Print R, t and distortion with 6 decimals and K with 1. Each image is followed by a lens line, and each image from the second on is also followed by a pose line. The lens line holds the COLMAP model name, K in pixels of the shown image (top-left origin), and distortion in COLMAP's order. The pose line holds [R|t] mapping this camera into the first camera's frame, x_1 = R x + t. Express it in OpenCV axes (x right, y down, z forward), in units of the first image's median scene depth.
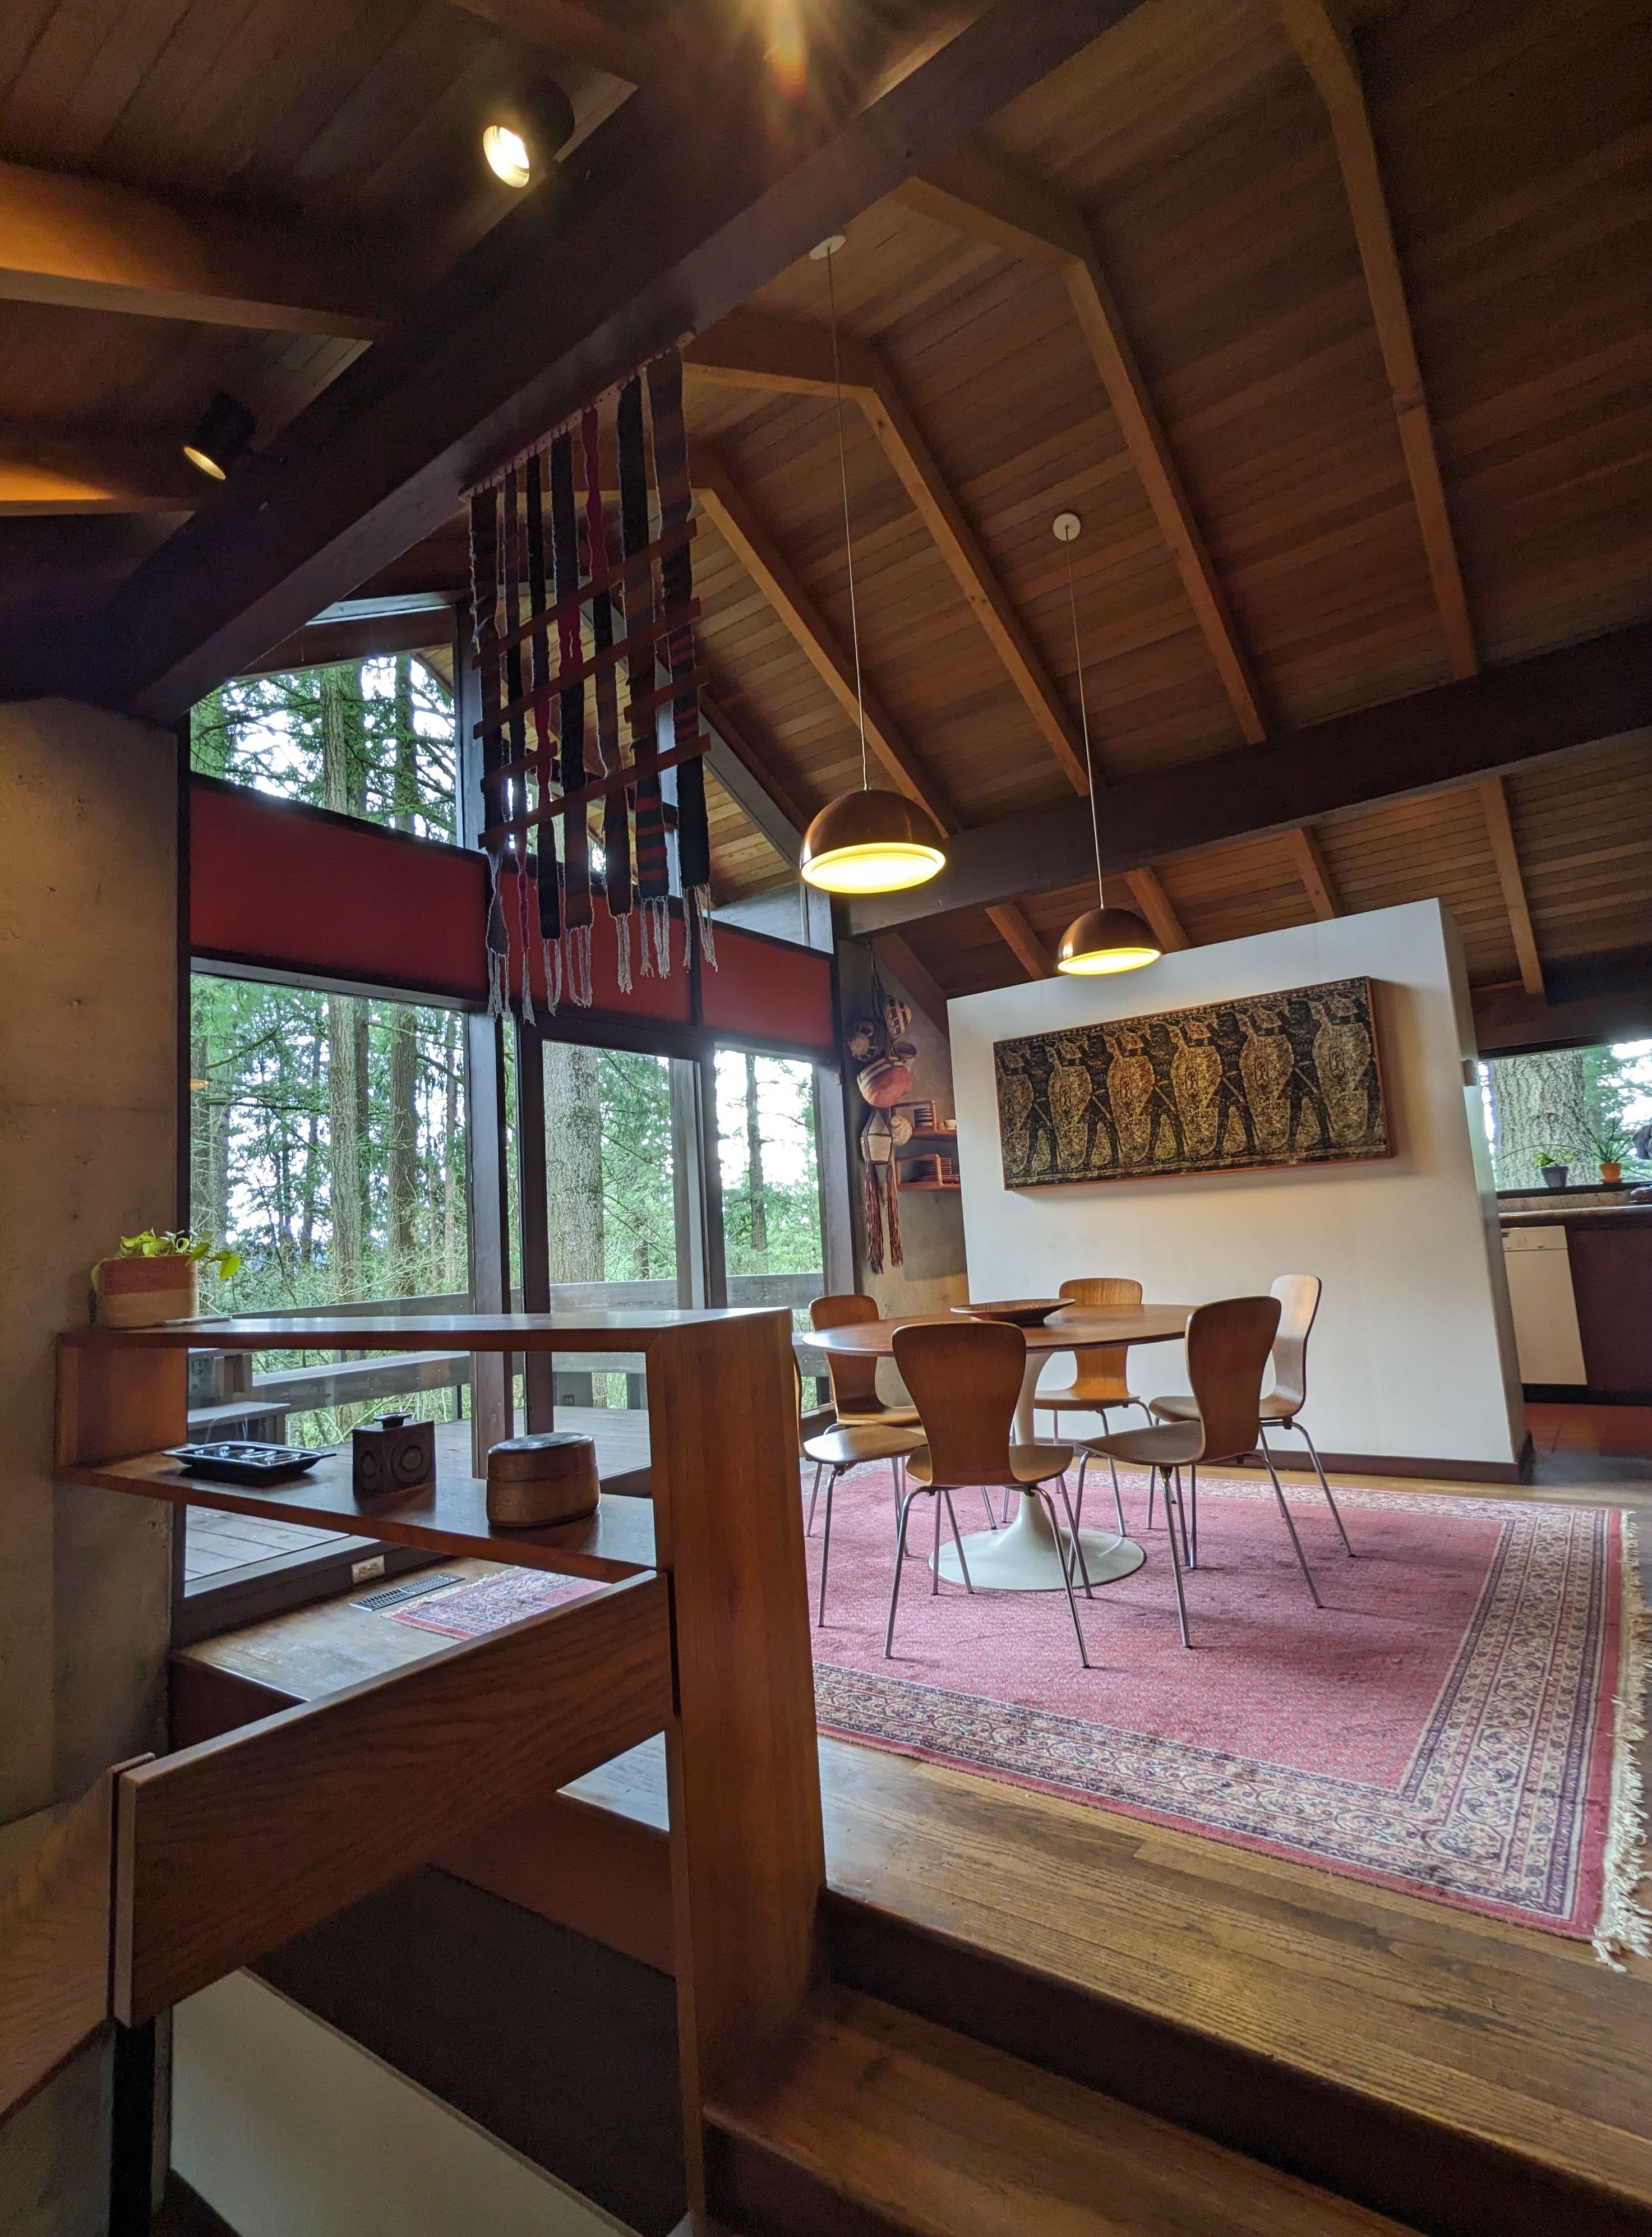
lens RADIAL K [[1090.2, 0, 837.4], [0, 1090.2, 1119.5], [0, 0, 1]] dist [0.000665, 0.004656]
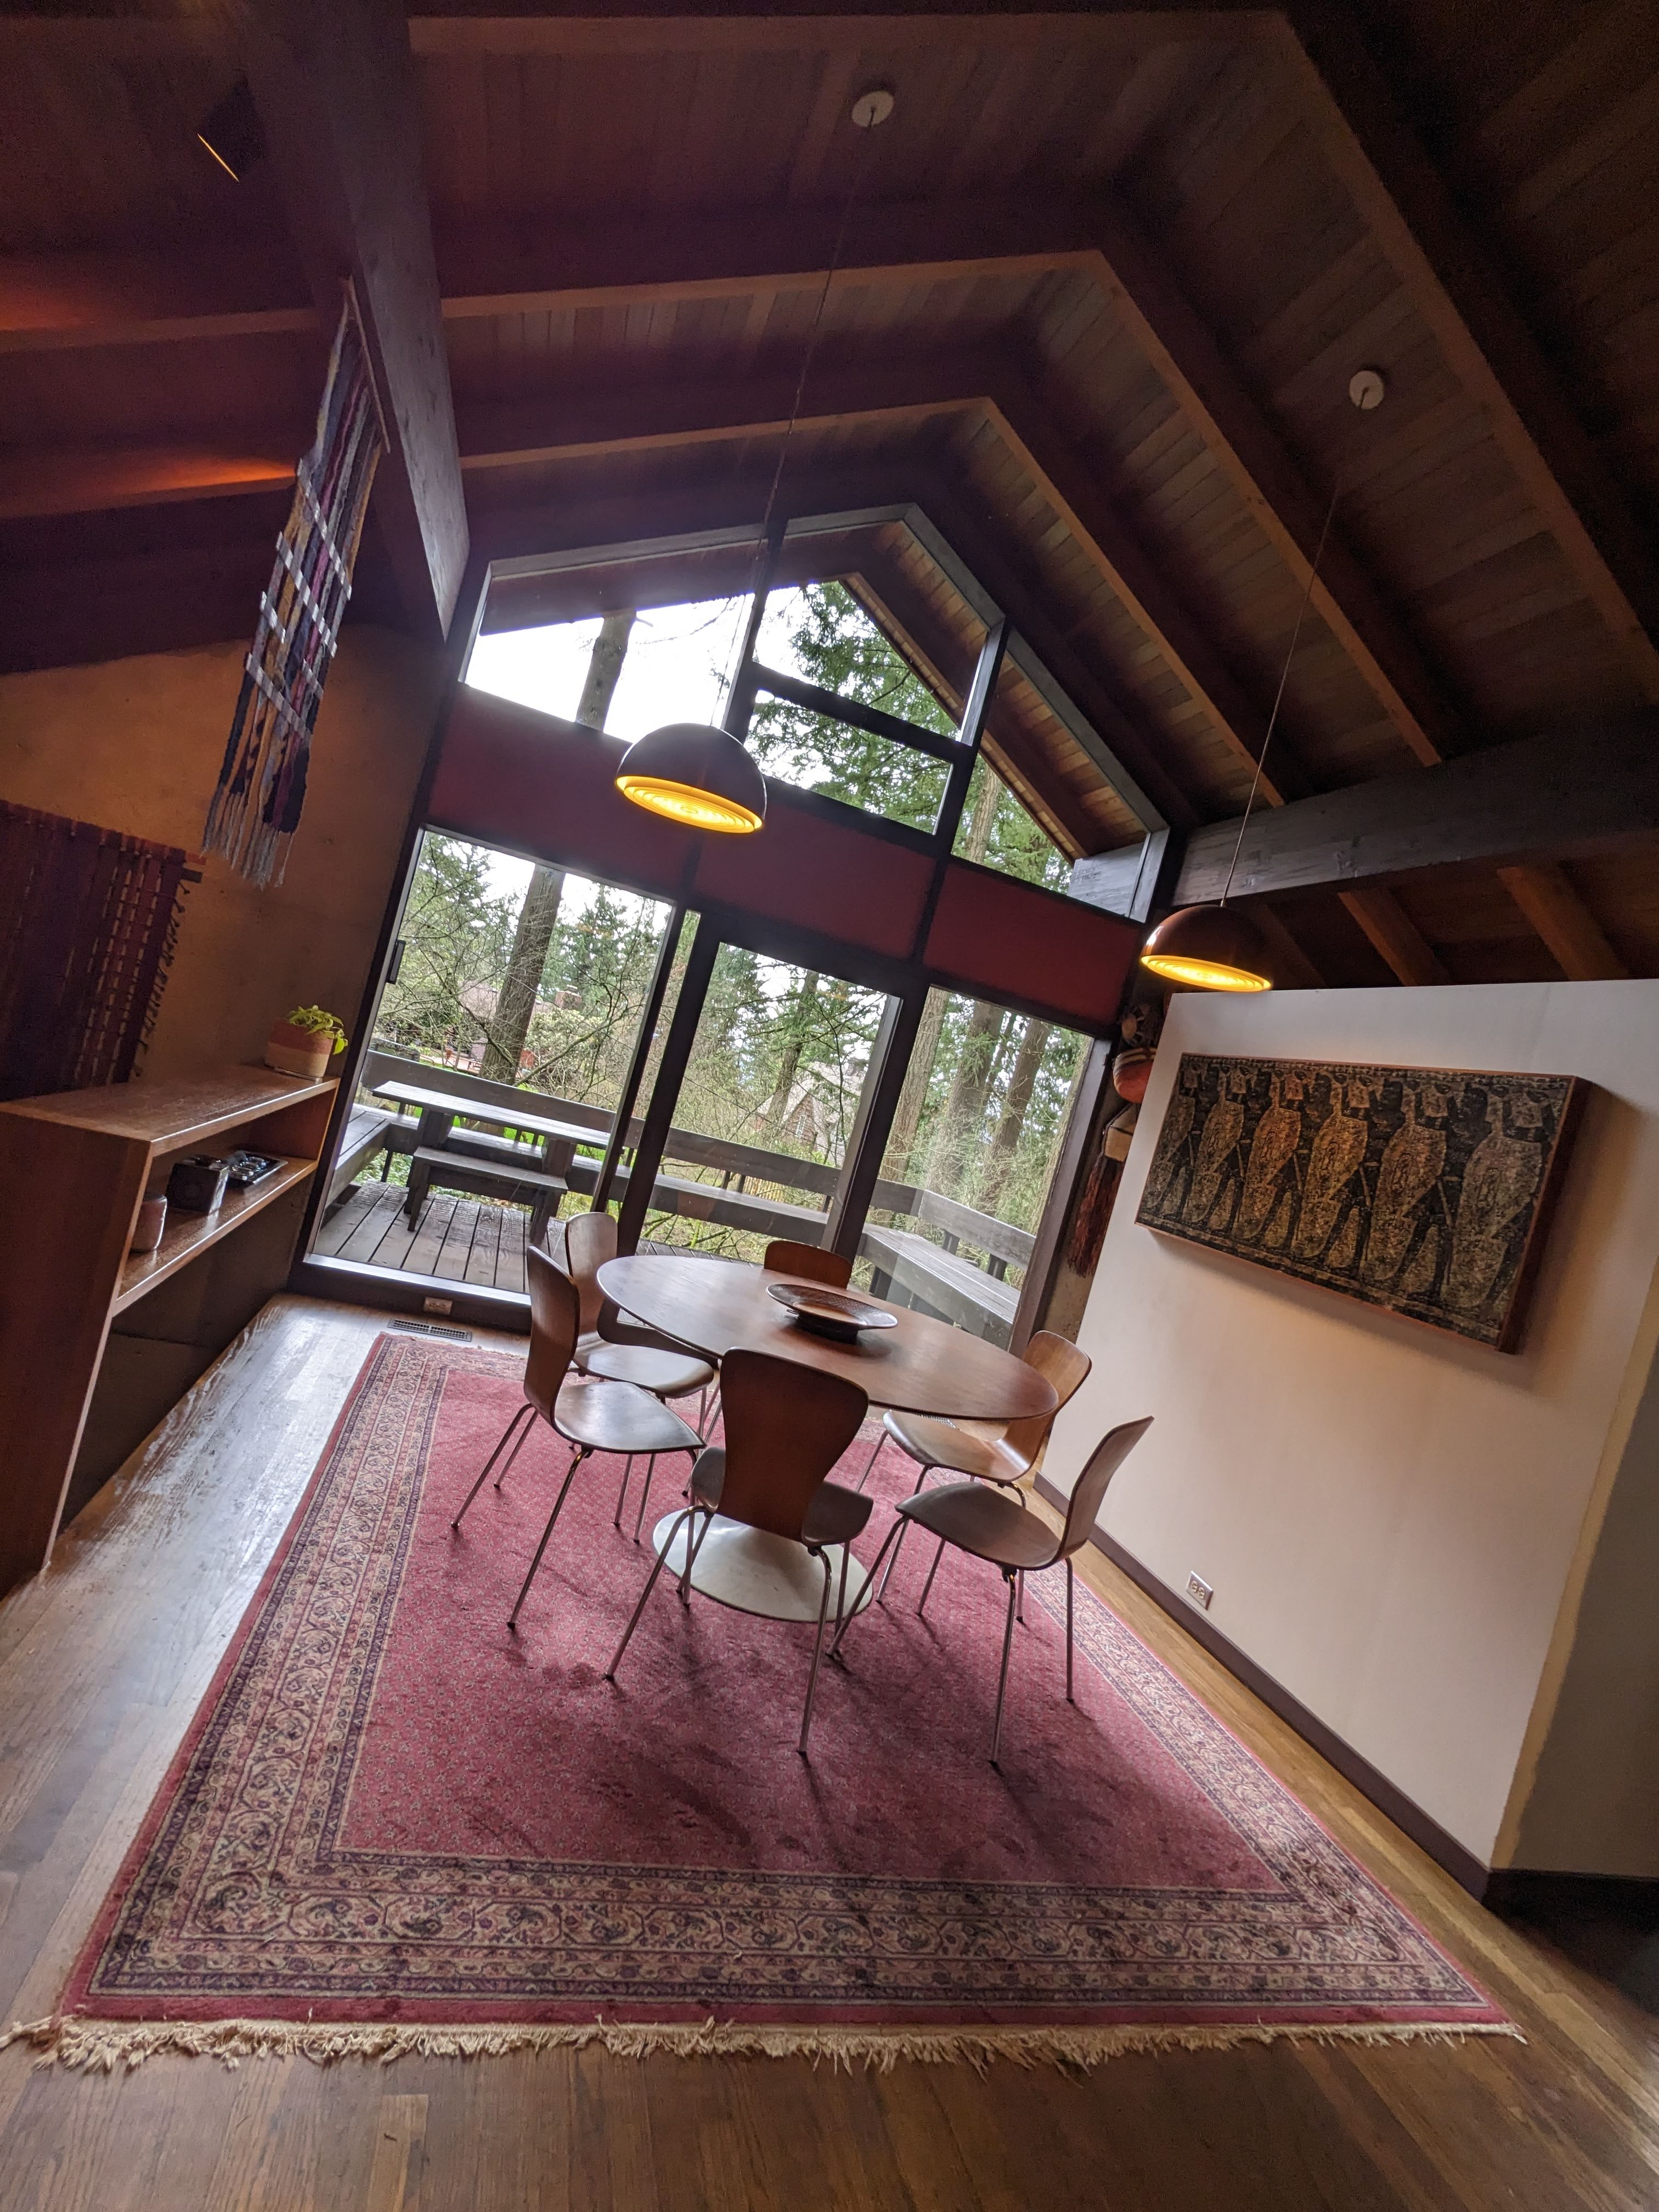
lens RADIAL K [[1052.2, 0, 824.7], [0, 1052.2, 1118.9], [0, 0, 1]] dist [0.005177, 0.002410]
pose [[0.746425, 0.282562, -0.602502, 0.526627], [-0.242242, 0.958633, 0.149473, -0.091542], [0.619814, 0.034381, 0.783996, 0.238819]]
